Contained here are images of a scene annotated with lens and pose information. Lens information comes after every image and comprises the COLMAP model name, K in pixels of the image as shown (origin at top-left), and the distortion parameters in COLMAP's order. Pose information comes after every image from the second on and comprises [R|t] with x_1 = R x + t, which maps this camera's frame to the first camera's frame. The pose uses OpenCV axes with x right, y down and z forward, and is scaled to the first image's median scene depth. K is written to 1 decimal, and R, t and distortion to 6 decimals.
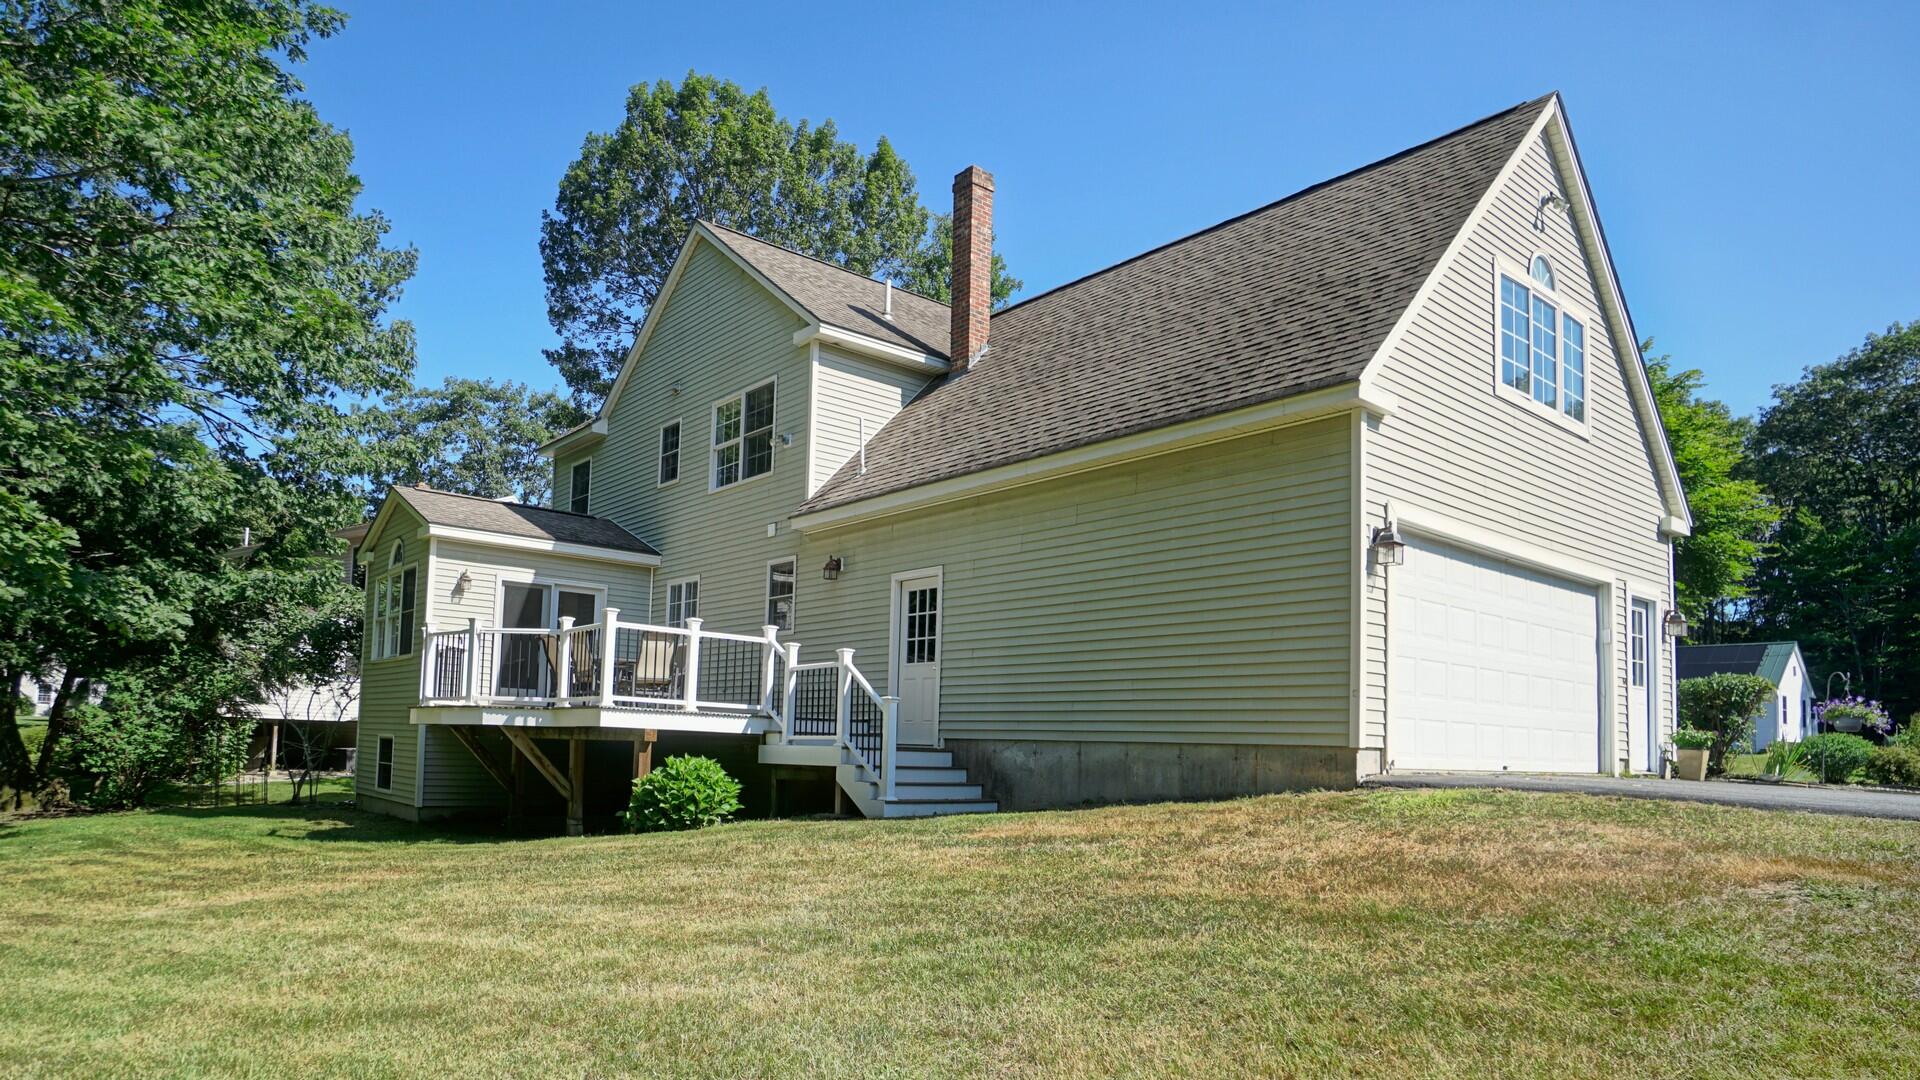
lens RADIAL K [[1114.8, 0, 871.1], [0, 1114.8, 671.3], [0, 0, 1]] dist [-0.024272, 0.000464]
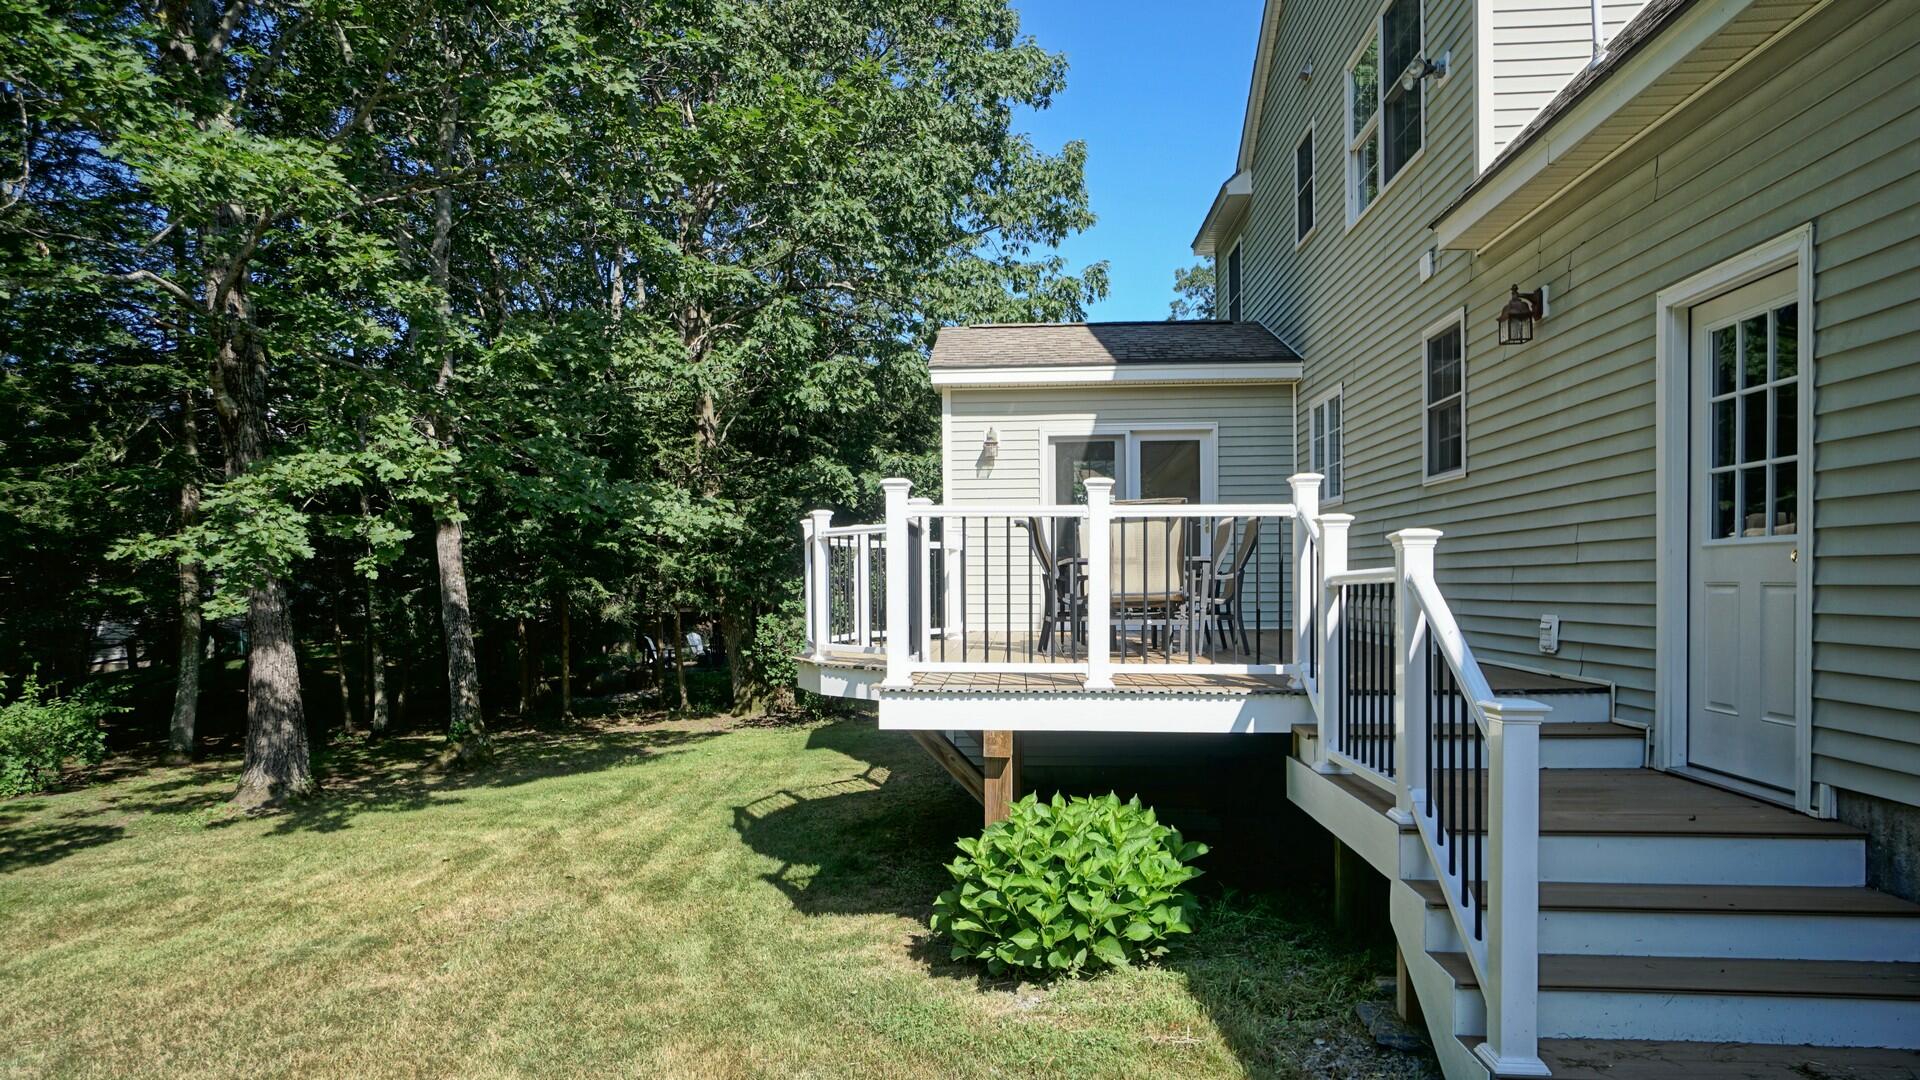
lens RADIAL K [[1084.8, 0, 953.1], [0, 1084.8, 590.0], [0, 0, 1]] dist [-0.021152, 0.020498]
pose [[0.745140, -0.031662, -0.666156, 0.080976], [0.074968, 0.996518, 0.036493, -0.021855], [0.662681, -0.077133, 0.744919, 0.594888]]
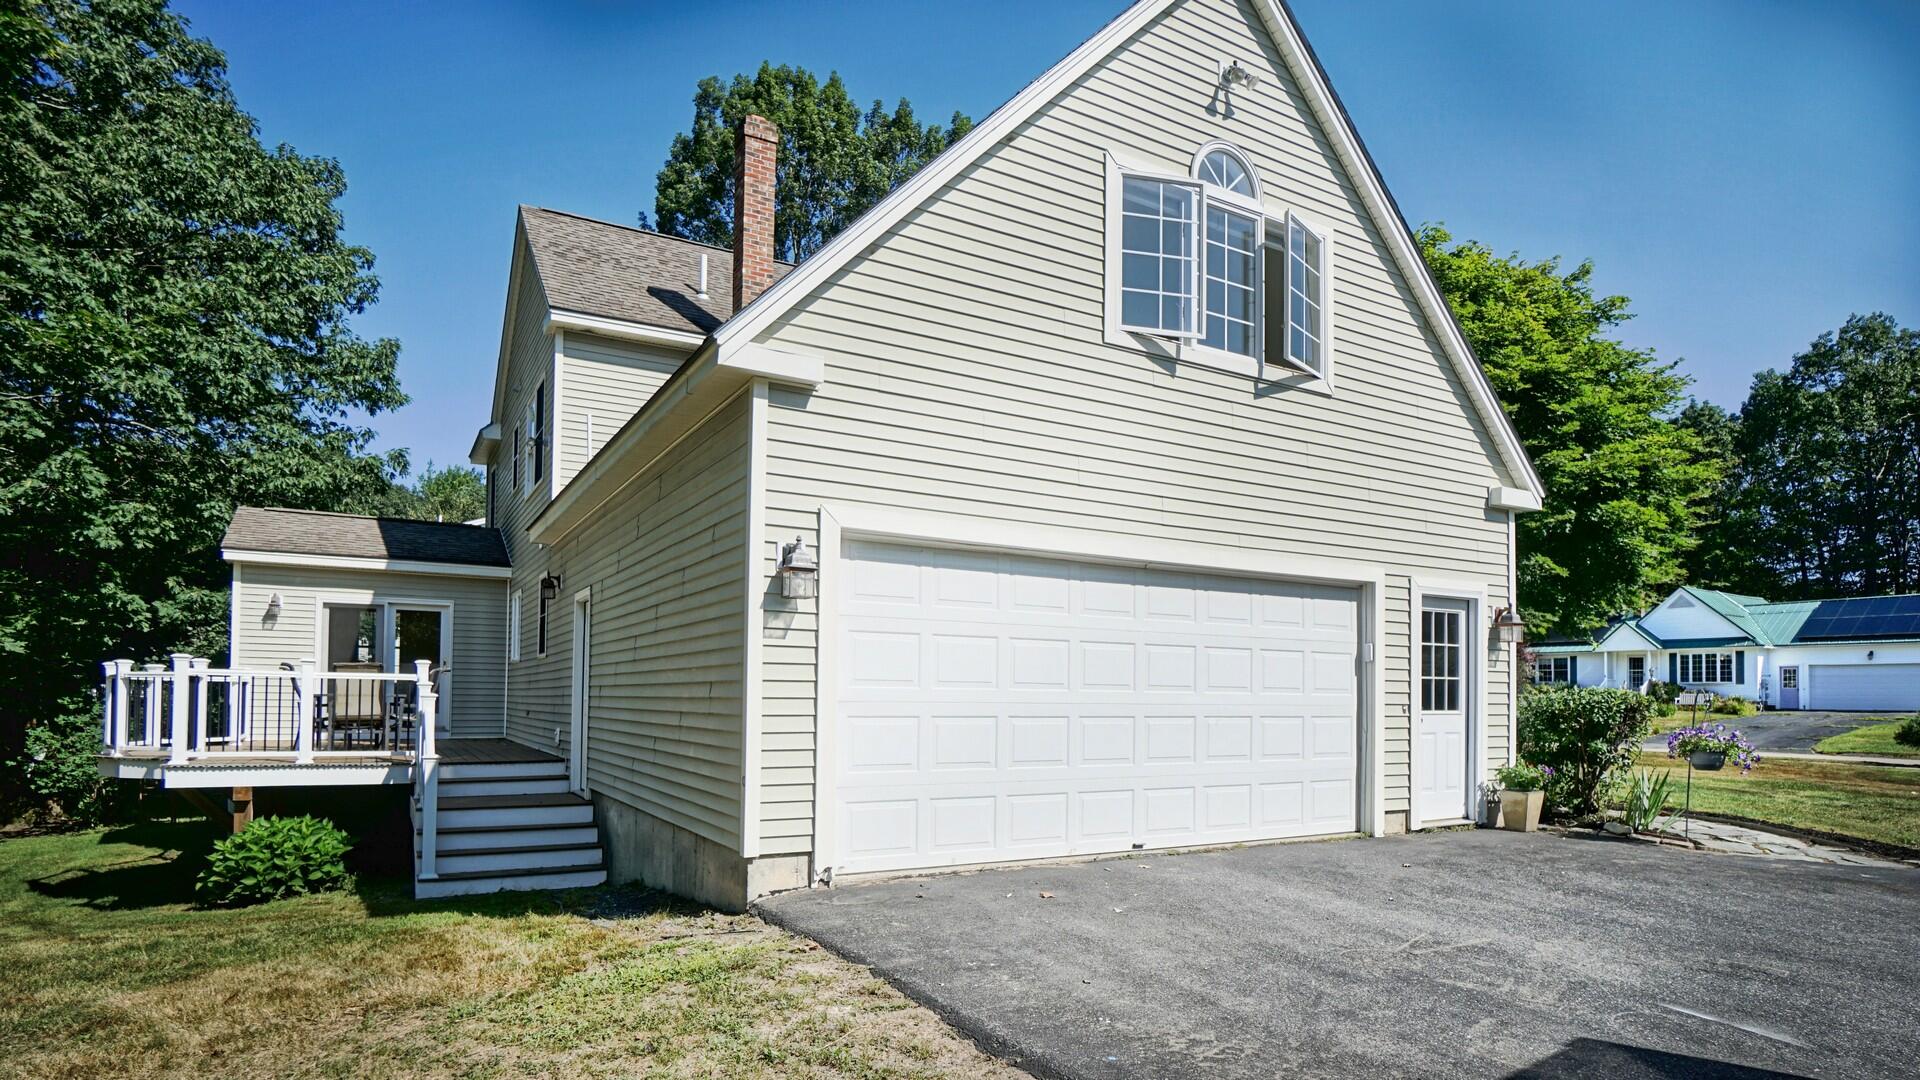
lens RADIAL K [[1038.1, 0, 1004.4], [0, 1038.1, 683.4], [0, 0, 1]] dist [-0.025101, 0.001612]
pose [[0.993125, -0.023295, -0.114721, 0.455756], [0.028521, 0.998619, 0.044124, -0.044832], [0.113535, -0.047093, 0.992417, 0.235294]]
